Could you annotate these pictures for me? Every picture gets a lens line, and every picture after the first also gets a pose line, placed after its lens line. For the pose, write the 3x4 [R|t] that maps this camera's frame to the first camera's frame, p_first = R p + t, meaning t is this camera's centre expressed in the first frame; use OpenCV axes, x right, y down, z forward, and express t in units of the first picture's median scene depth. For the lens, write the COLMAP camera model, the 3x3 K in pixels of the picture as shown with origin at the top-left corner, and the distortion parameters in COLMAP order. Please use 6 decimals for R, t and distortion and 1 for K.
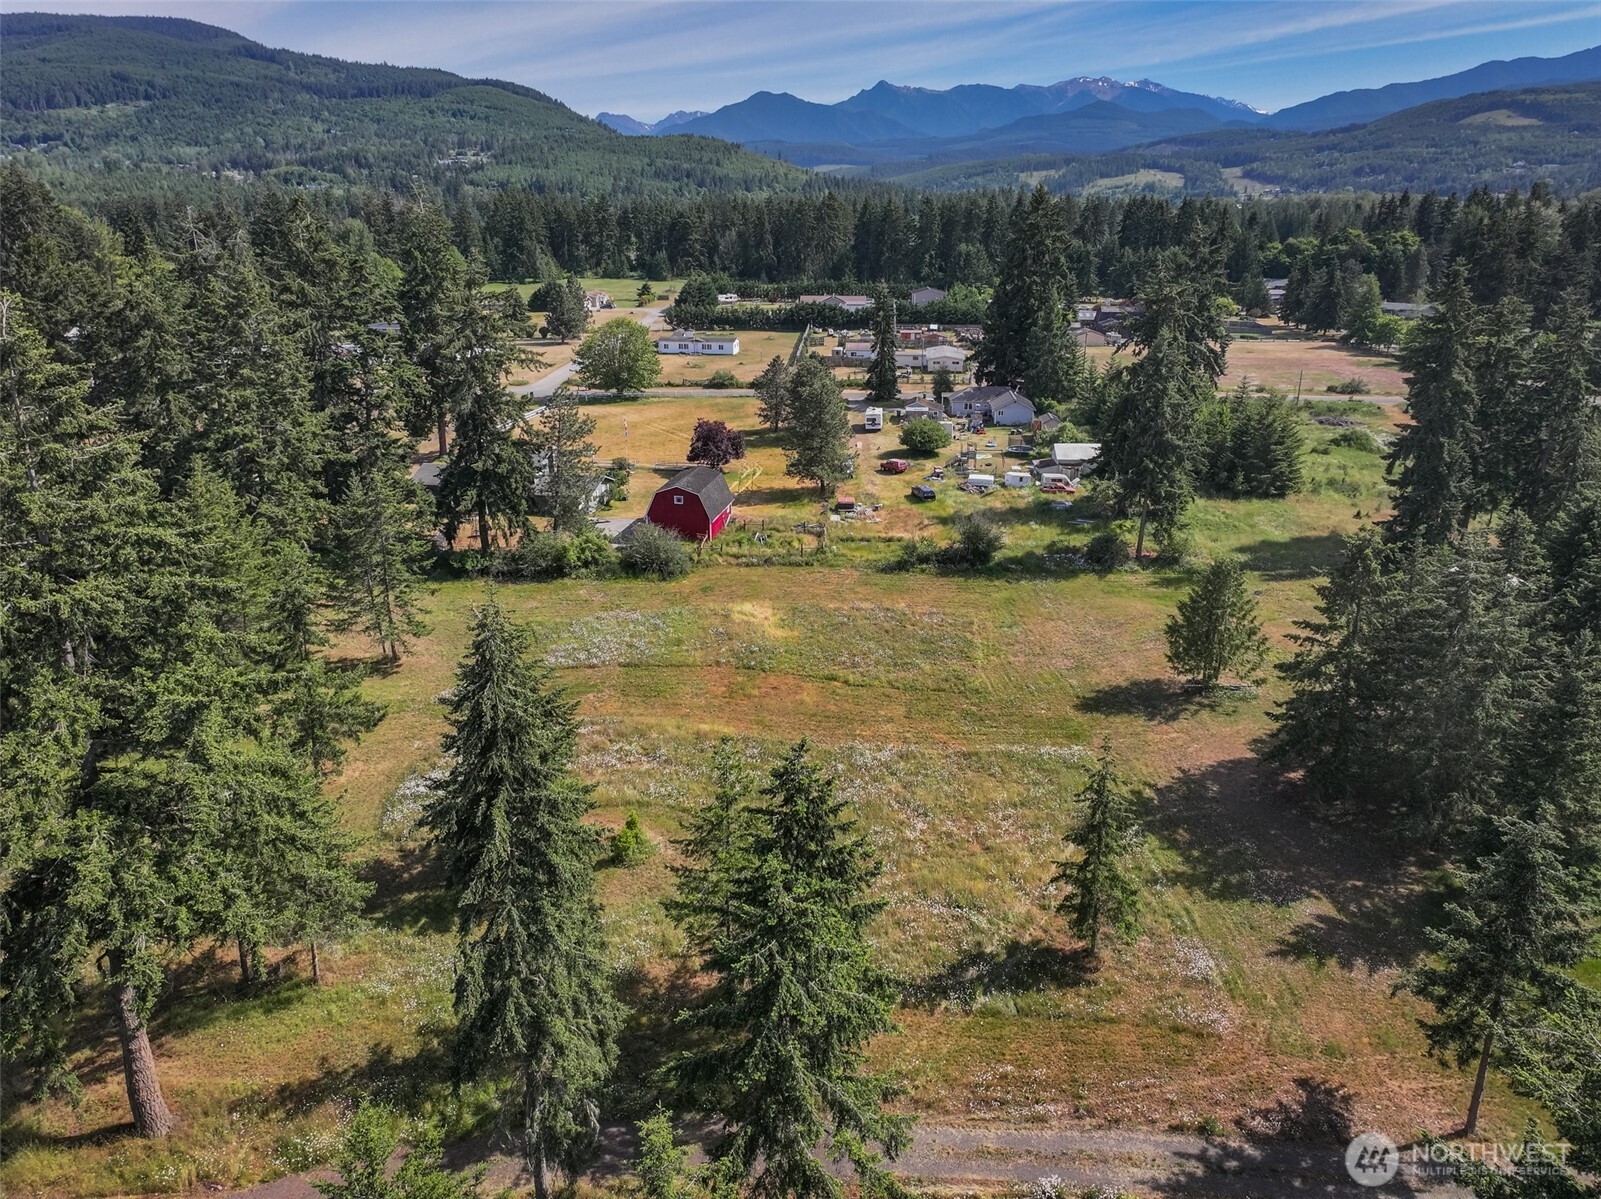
lens RADIAL K [[1121.4, 0, 808.5], [0, 1121.4, 598.9], [0, 0, 1]] dist [-0.006207, 0.024642]
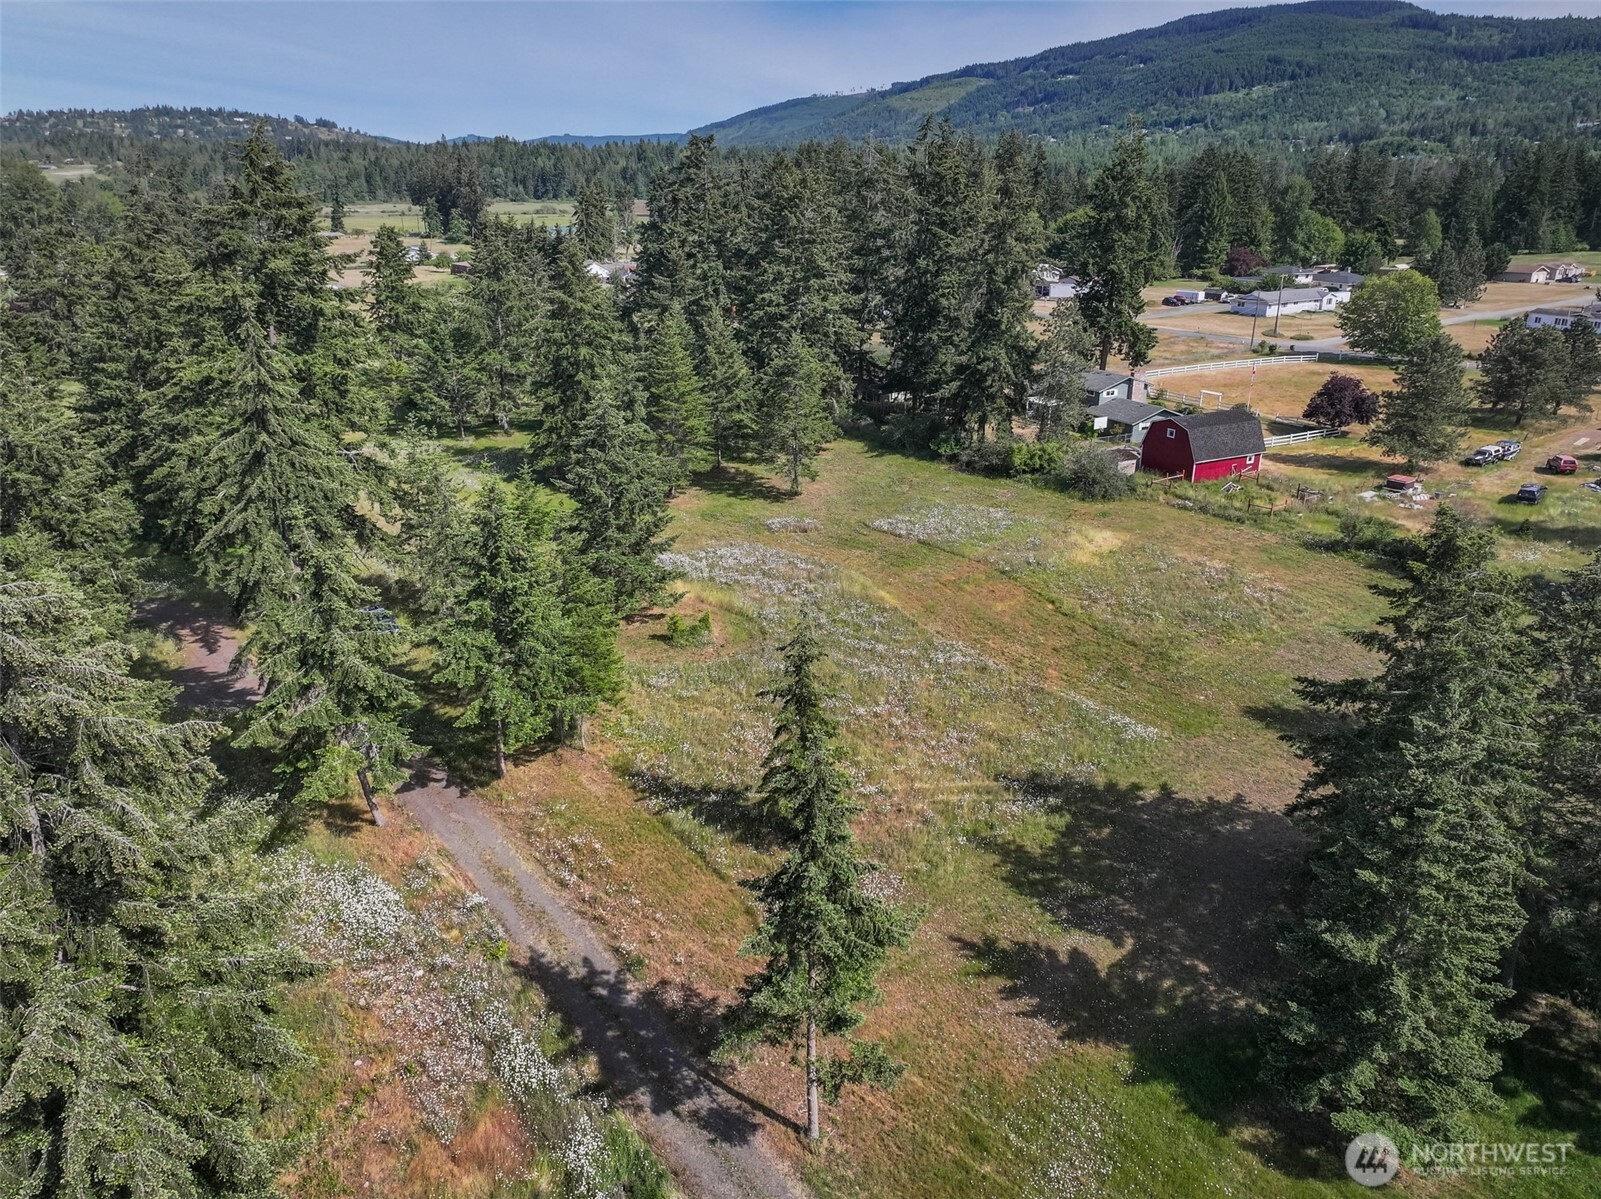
lens RADIAL K [[1121.4, 0, 806.3], [0, 1121.4, 601.7], [0, 0, 1]] dist [-0.006207, 0.024642]
pose [[0.632664, 0.273041, -0.724696, 0.023776], [-0.258459, 0.956575, 0.134769, -0.000075], [0.730024, 0.102041, 0.675761, 0.009206]]
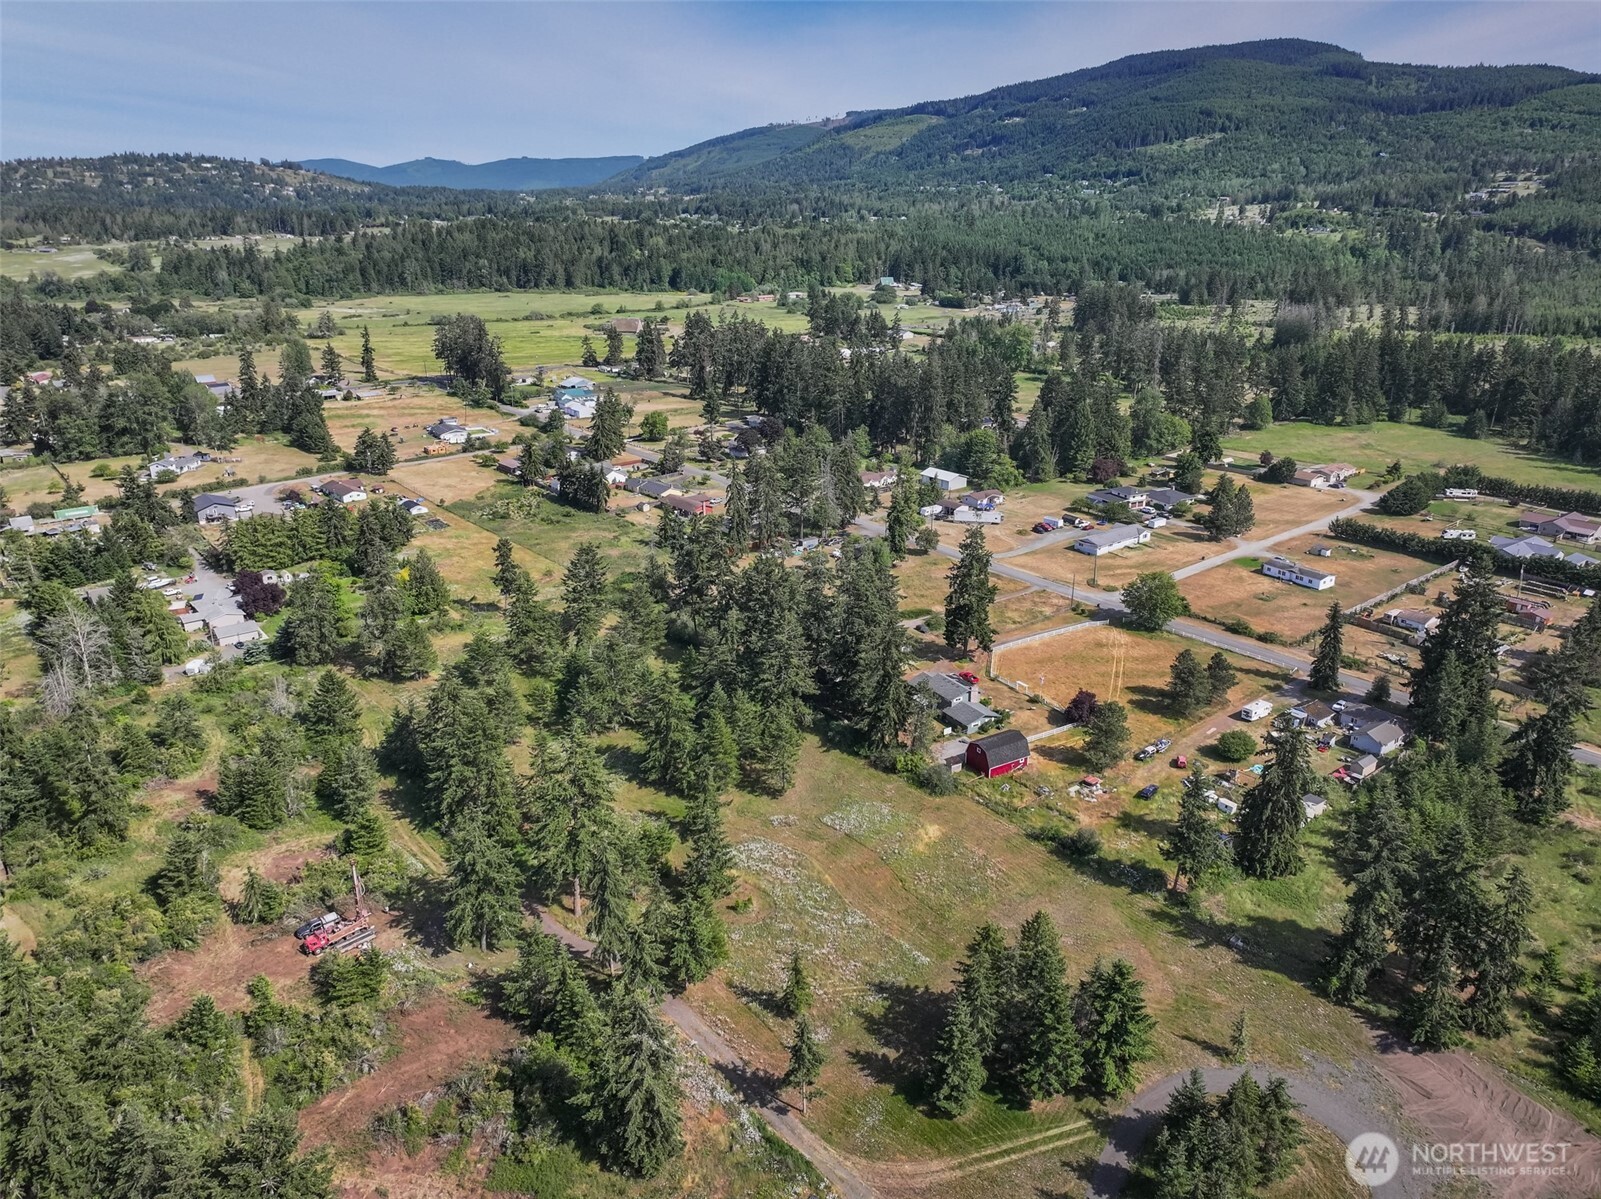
lens RADIAL K [[1121.4, 0, 806.3], [0, 1121.4, 601.2], [0, 0, 1]] dist [-0.006207, 0.024642]
pose [[0.659895, 0.253328, -0.707364, 0.052891], [-0.244965, 0.962545, 0.116190, -0.026715], [0.710303, 0.096606, 0.697235, -0.027289]]
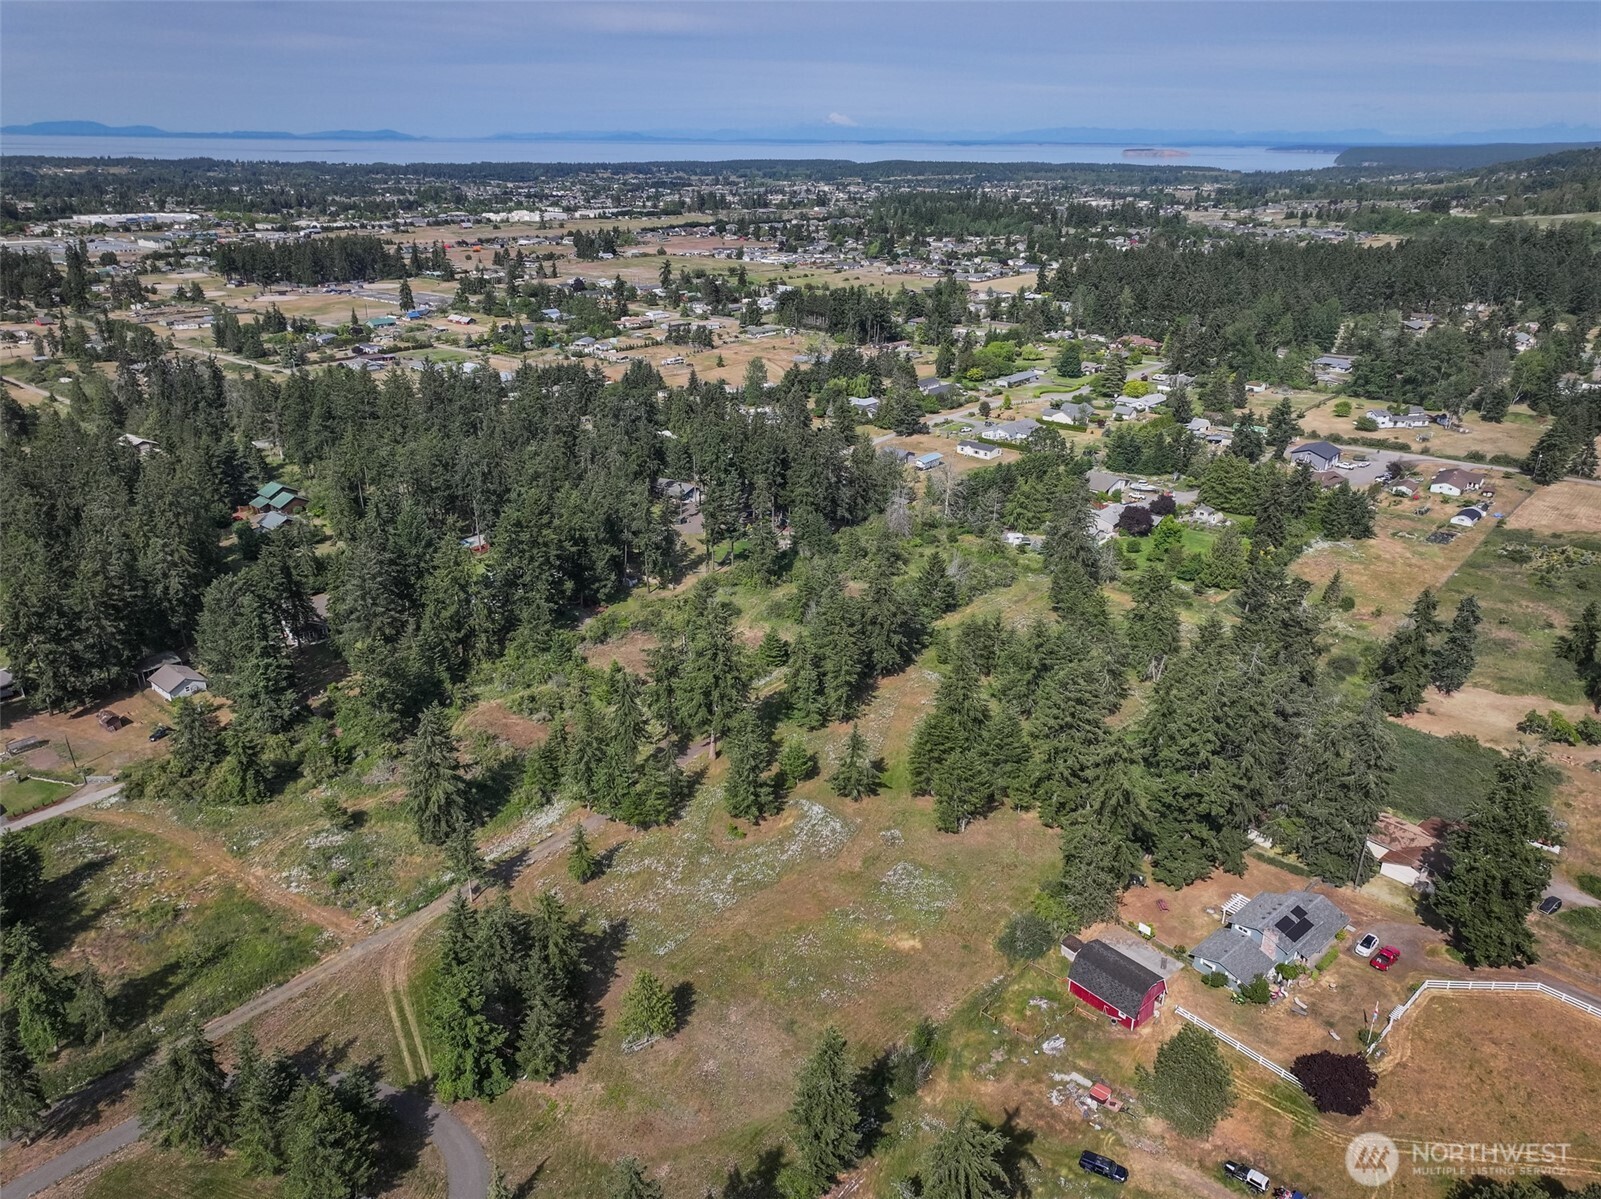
lens RADIAL K [[1121.4, 0, 807.0], [0, 1121.4, 589.8], [0, 0, 1]] dist [-0.006207, 0.024642]
pose [[-0.626790, 0.284575, -0.725363, 0.050903], [-0.262198, 0.799602, 0.540267, -0.058656], [0.733748, 0.528822, -0.426568, 0.063247]]
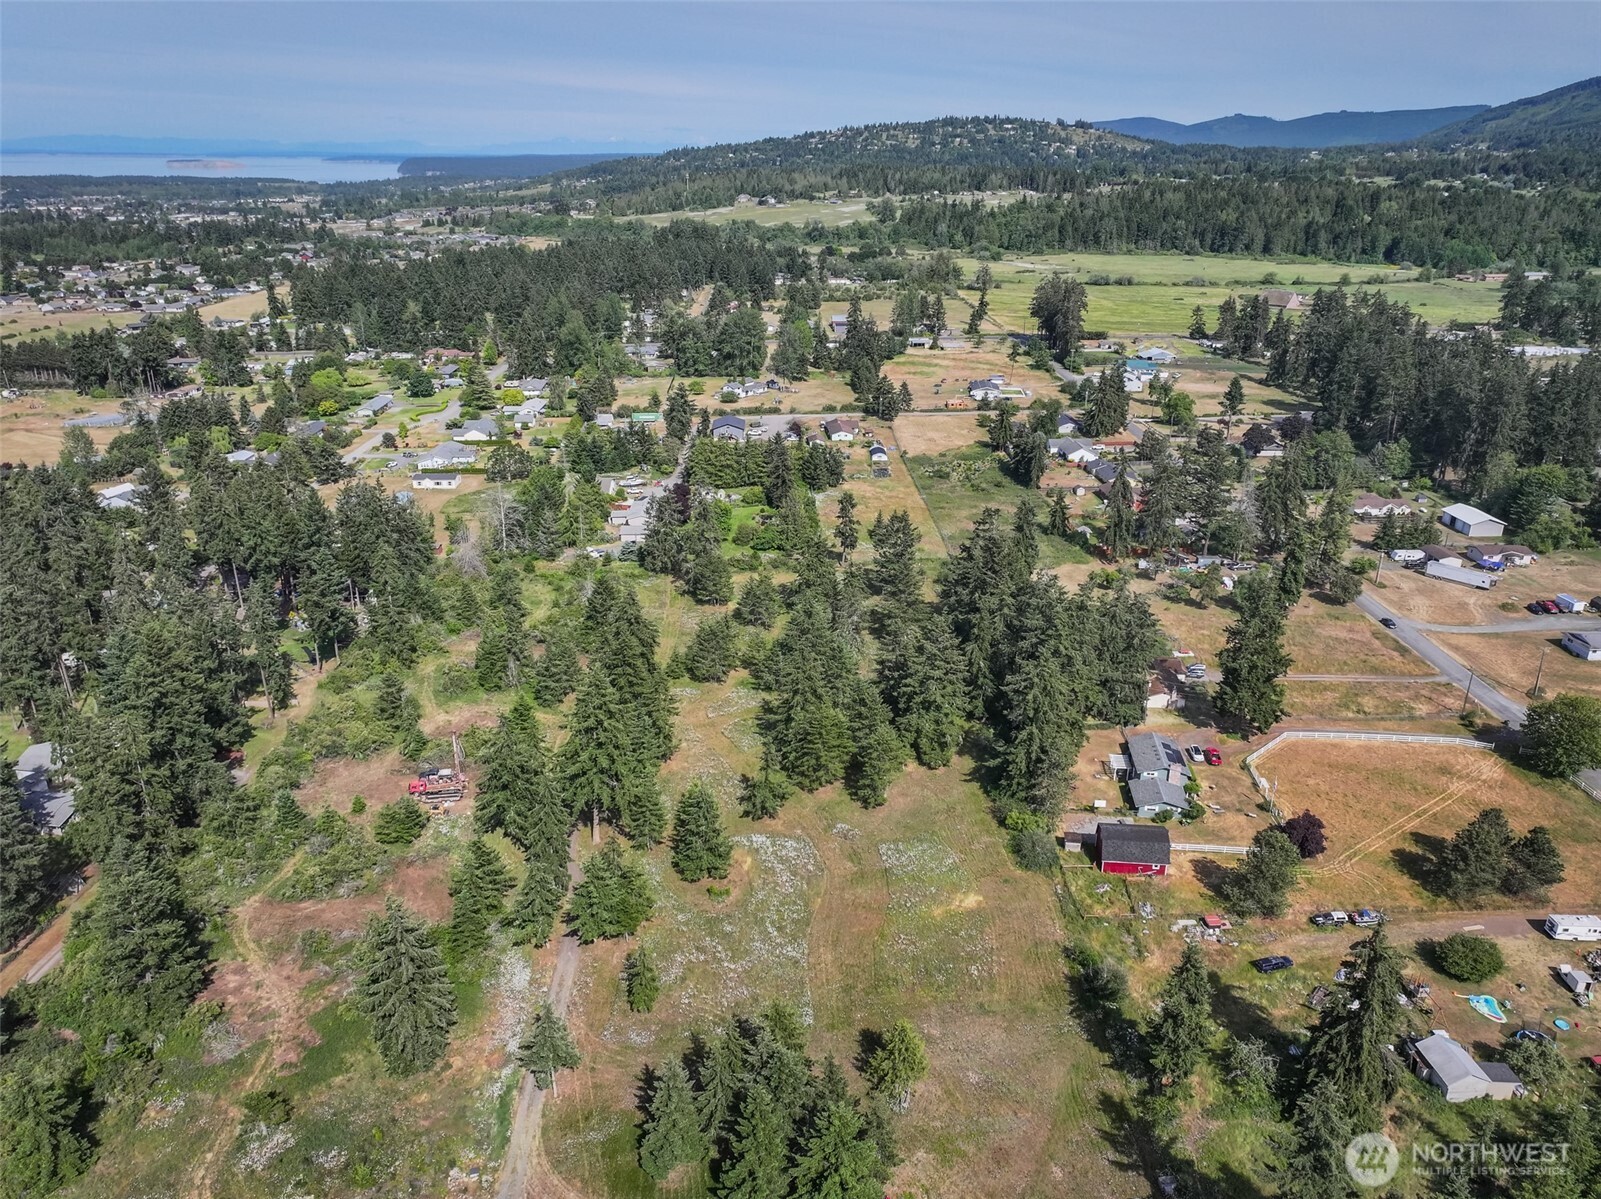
lens RADIAL K [[1121.4, 0, 807.0], [0, 1121.4, 600.9], [0, 0, 1]] dist [-0.006207, 0.024642]
pose [[0.071468, 0.367447, -0.927294, 0.064728], [-0.327111, 0.886891, 0.326226, -0.041788], [0.942280, 0.280013, 0.183580, 0.016044]]
